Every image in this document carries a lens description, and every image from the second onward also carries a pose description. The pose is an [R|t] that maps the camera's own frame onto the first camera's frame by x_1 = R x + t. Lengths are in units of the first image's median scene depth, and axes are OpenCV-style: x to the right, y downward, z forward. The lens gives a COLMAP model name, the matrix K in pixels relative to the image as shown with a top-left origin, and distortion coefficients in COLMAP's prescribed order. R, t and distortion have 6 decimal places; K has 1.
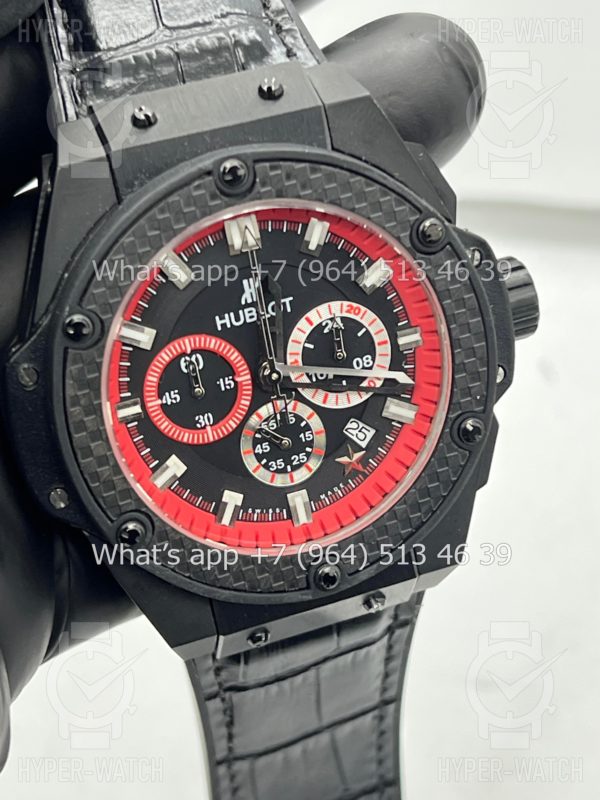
lens RADIAL K [[1853.3, 0, 300.3], [0, 1853.3, 398.3], [0, 0, 1]] dist [0.272825, 0.000000]
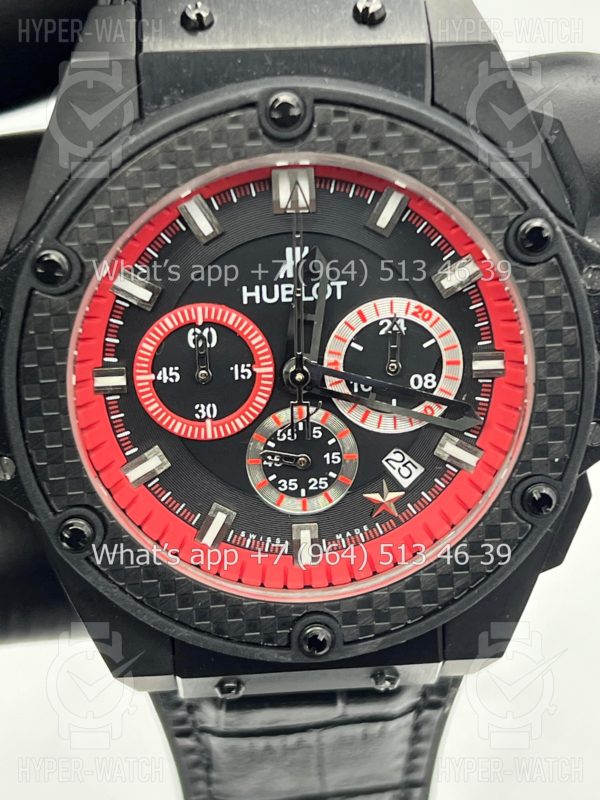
lens RADIAL K [[1853.3, 0, 299.3], [0, 1853.3, 392.8], [0, 0, 1]] dist [0.272825, 0.000000]
pose [[0.960747, 0.217736, -0.171917, 0.121029], [-0.208330, 0.975463, 0.071200, -0.060513], [0.183202, -0.032590, 0.982535, 0.230862]]
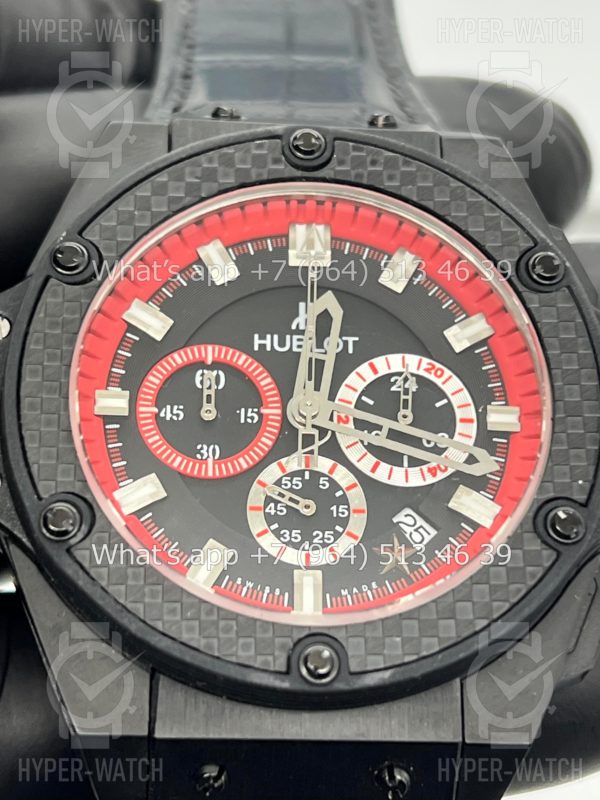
lens RADIAL K [[1853.3, 0, 302.1], [0, 1853.3, 392.8], [0, 0, 1]] dist [0.272825, 0.000000]
pose [[0.960033, 0.107736, -0.258320, 0.176655], [-0.239527, 0.793700, -0.559167, 0.404530], [0.144786, 0.598693, 0.787784, 0.399962]]
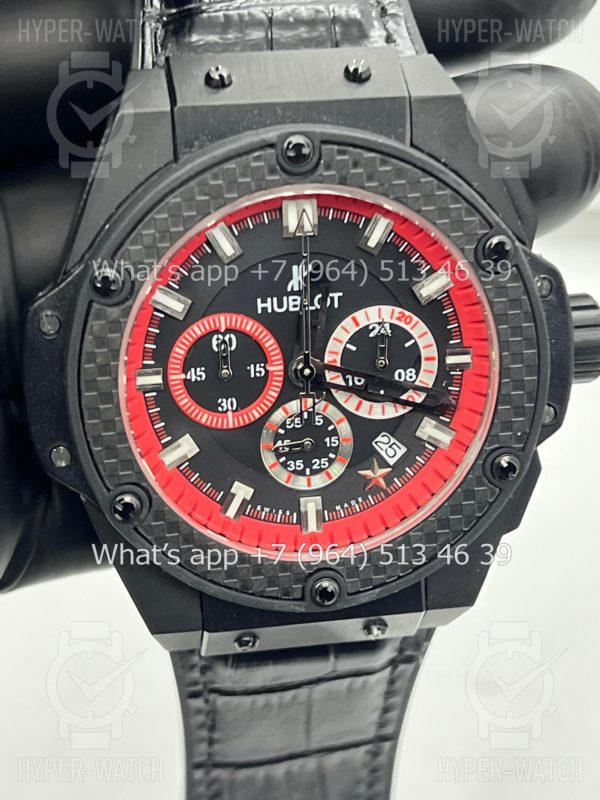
lens RADIAL K [[1853.3, 0, 298.1], [0, 1853.3, 400.7], [0, 0, 1]] dist [0.272825, 0.000000]
pose [[0.979523, 0.181263, -0.087622, 0.066540], [-0.182188, 0.983260, -0.002606, 0.005825], [0.085682, 0.018516, 0.996150, 0.059726]]
